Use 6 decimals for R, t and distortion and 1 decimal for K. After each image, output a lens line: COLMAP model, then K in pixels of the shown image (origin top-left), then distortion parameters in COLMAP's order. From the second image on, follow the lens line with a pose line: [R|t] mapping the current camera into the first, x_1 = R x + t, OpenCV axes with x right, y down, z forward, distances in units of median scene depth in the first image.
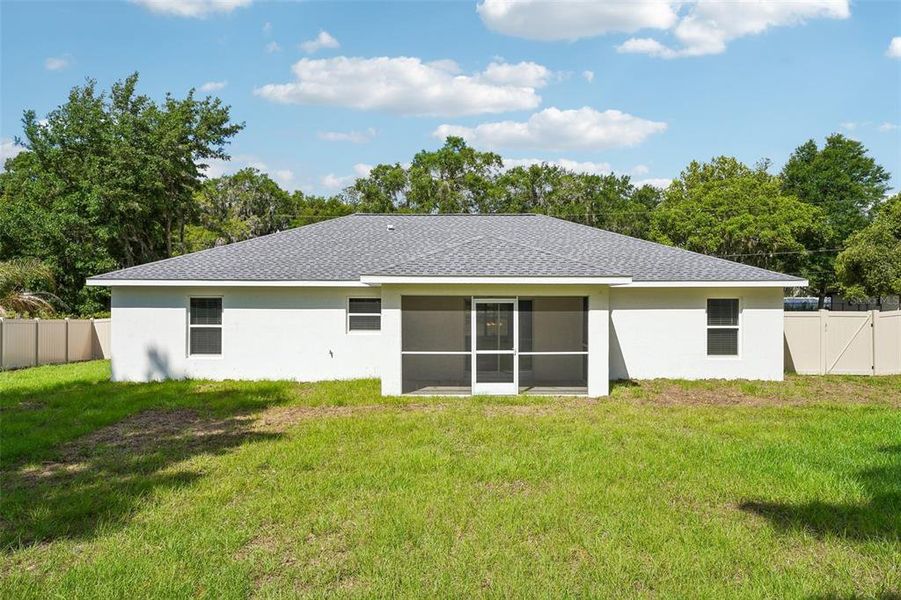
lens RADIAL K [[619.6, 0, 452.9], [0, 619.6, 302.8], [0, 0, 1]] dist [0.067103, -0.090598]
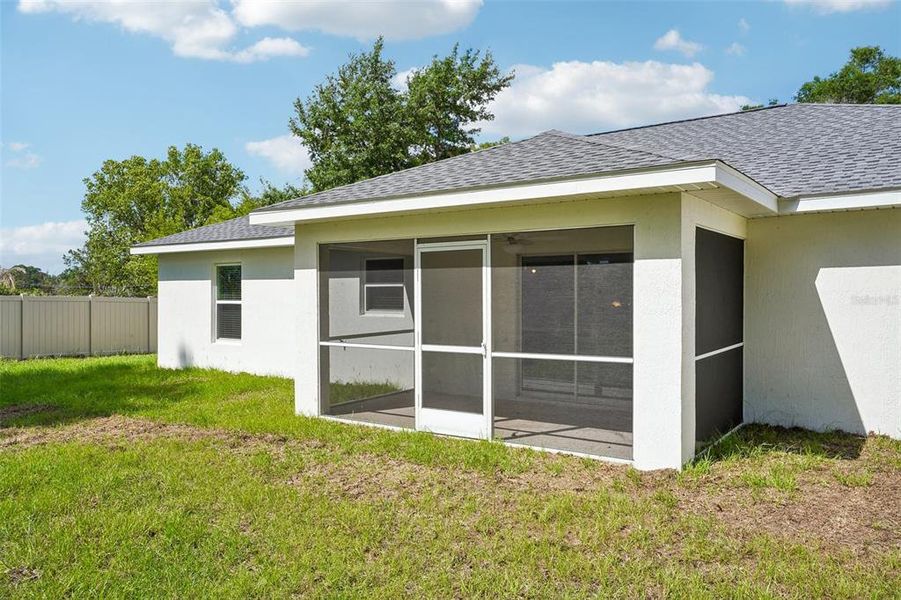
lens RADIAL K [[687.4, 0, 439.7], [0, 687.4, 314.6], [0, 0, 1]] dist [-0.007260, 0.001912]
pose [[0.799817, 0.013717, -0.600087, 0.331793], [-0.000940, 0.999766, 0.021600, 0.033848], [0.600243, -0.016712, 0.799643, 0.469420]]
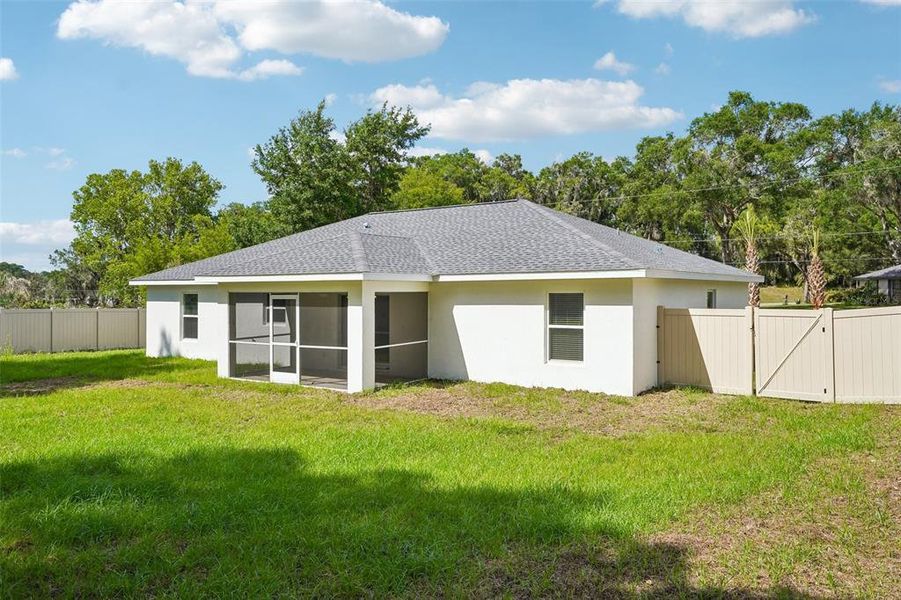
lens RADIAL K [[706.7, 0, 450.1], [0, 706.7, 273.9], [0, 0, 1]] dist [-0.041625, 0.000807]
pose [[0.817261, -0.019440, -0.575940, 0.864523], [0.002798, 0.999553, -0.029768, -0.004964], [0.576261, 0.022717, 0.816950, 0.131709]]
